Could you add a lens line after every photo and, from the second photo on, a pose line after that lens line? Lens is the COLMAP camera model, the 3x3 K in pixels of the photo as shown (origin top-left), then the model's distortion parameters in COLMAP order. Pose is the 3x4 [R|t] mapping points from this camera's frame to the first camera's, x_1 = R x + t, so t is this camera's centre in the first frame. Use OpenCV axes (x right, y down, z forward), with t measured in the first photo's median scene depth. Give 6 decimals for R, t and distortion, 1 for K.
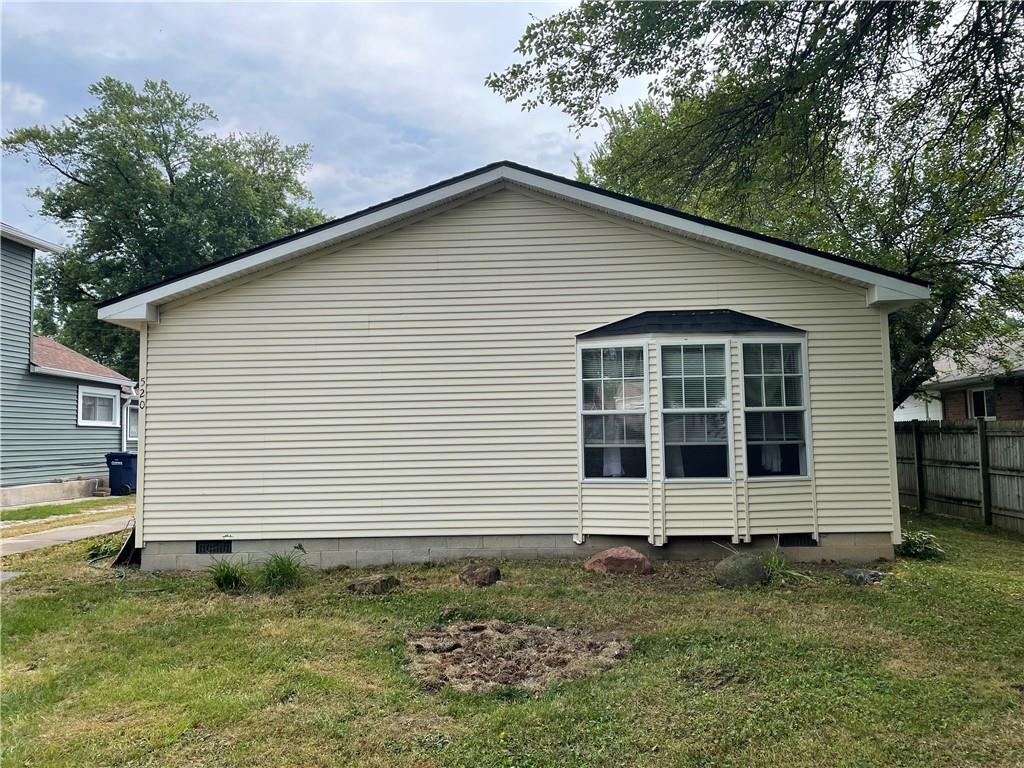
lens RADIAL K [[795.0, 0, 515.3], [0, 795.0, 383.0], [0, 0, 1]] dist [0.021435, -0.001682]
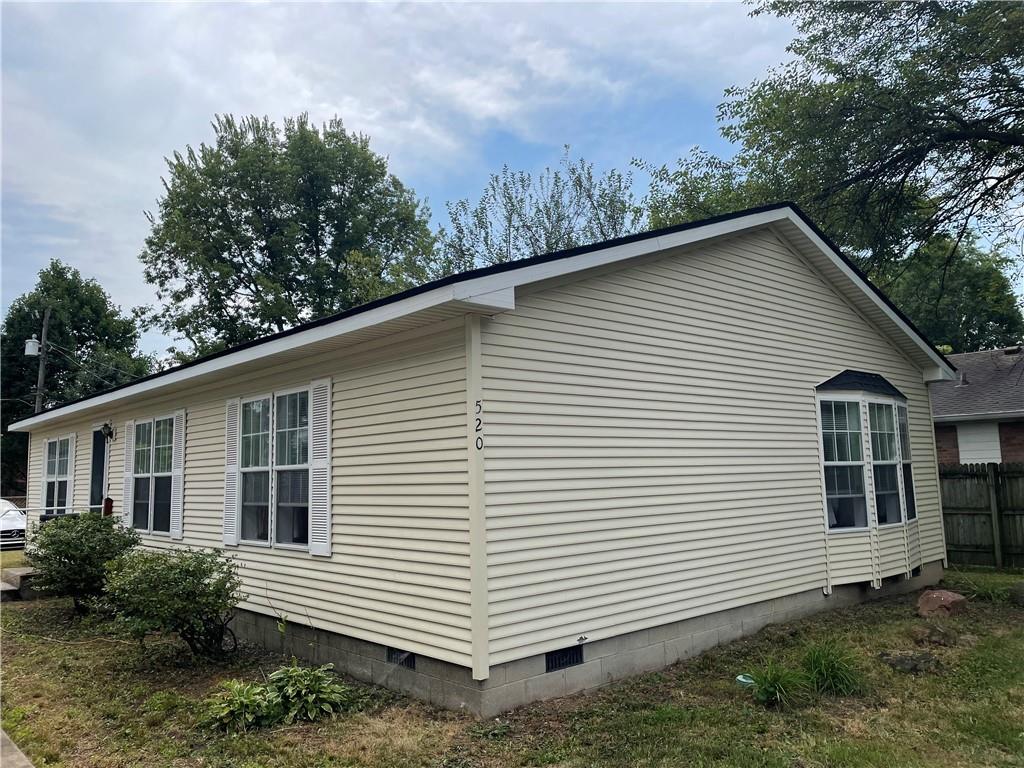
lens RADIAL K [[795.0, 0, 512.8], [0, 795.0, 382.3], [0, 0, 1]] dist [0.021435, -0.001682]
pose [[0.717766, 0.081821, 0.691460, -0.904737], [-0.028569, 0.995696, -0.088166, 0.034605], [-0.695698, 0.043529, 0.717015, 0.544927]]
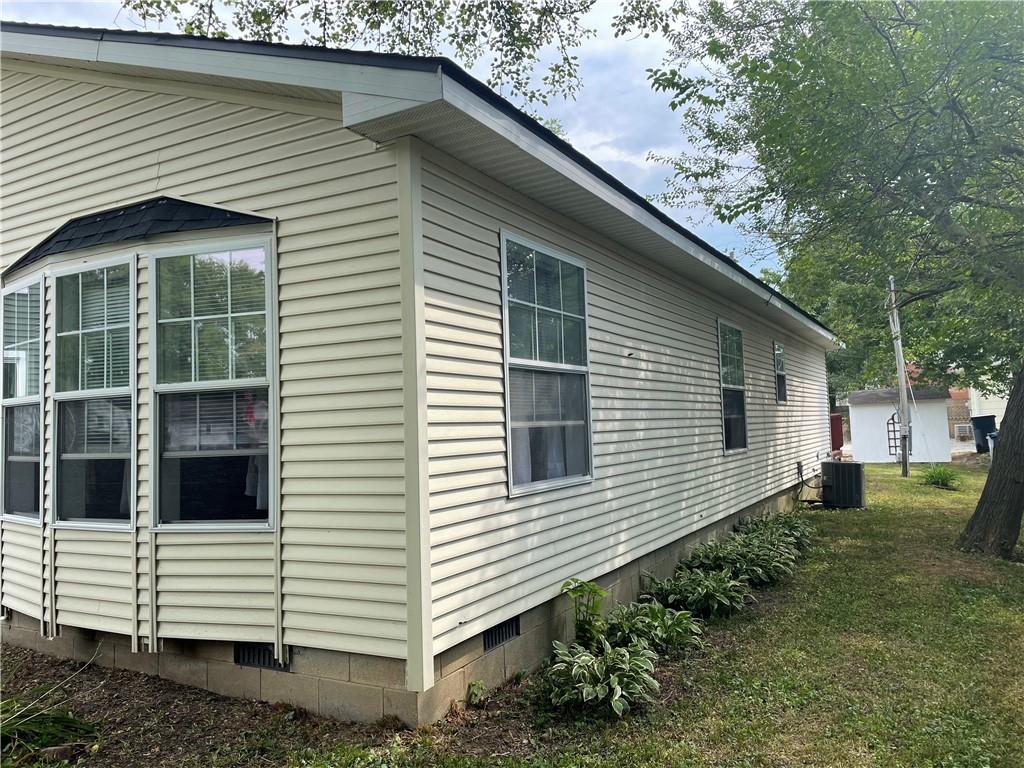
lens RADIAL K [[795.0, 0, 512.8], [0, 795.0, 384.9], [0, 0, 1]] dist [0.021435, -0.001682]
pose [[0.893761, -0.041470, -0.446621, 0.700722], [0.051465, 0.998622, 0.010264, 0.036471], [0.445580, -0.032159, 0.894664, 0.631083]]
